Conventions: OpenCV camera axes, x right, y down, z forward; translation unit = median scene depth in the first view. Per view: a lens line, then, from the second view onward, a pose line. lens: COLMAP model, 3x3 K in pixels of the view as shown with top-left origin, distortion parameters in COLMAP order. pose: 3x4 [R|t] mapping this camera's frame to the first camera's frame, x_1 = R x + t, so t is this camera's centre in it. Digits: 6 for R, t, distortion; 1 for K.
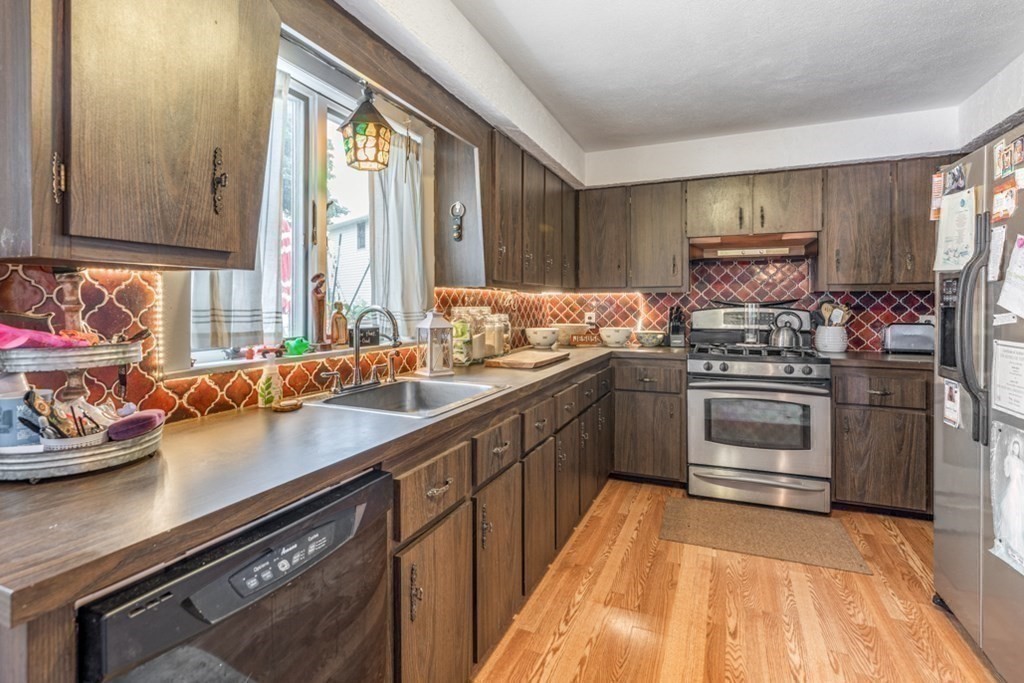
lens RADIAL K [[476.7, 0, 528.3], [0, 476.7, 304.4], [0, 0, 1]] dist [-0.000890, -0.001017]
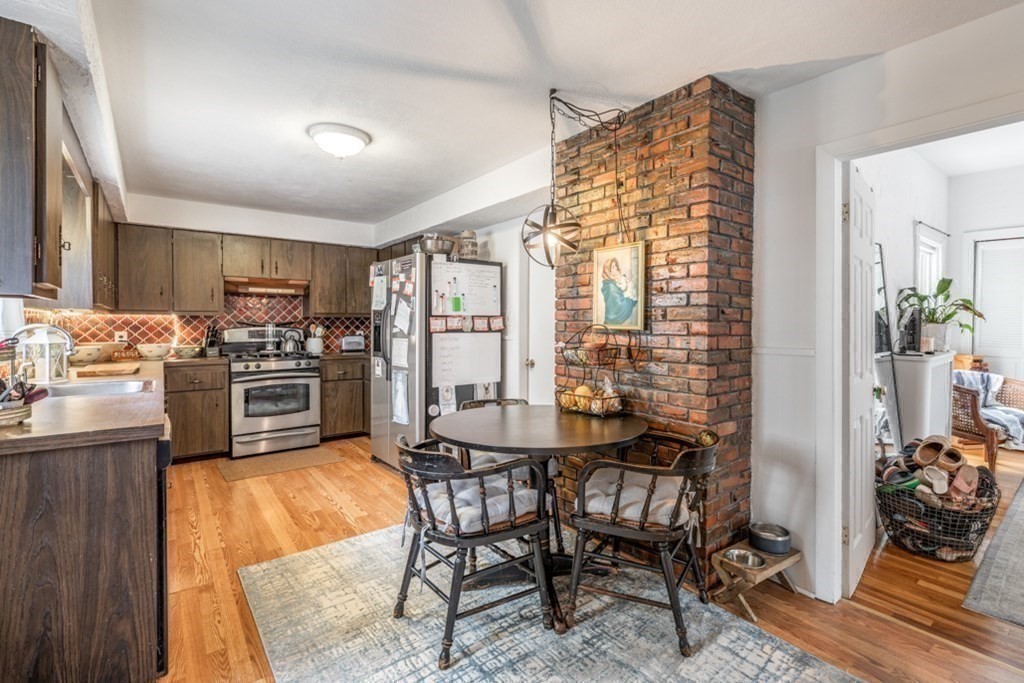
lens RADIAL K [[476.7, 0, 513.1], [0, 476.7, 331.6], [0, 0, 1]] dist [-0.000890, -0.001017]
pose [[0.485238, -0.009984, 0.874325, -0.493588], [0.000517, 0.999938, 0.011132, 0.005716], [-0.874382, -0.004950, 0.485213, -0.421155]]
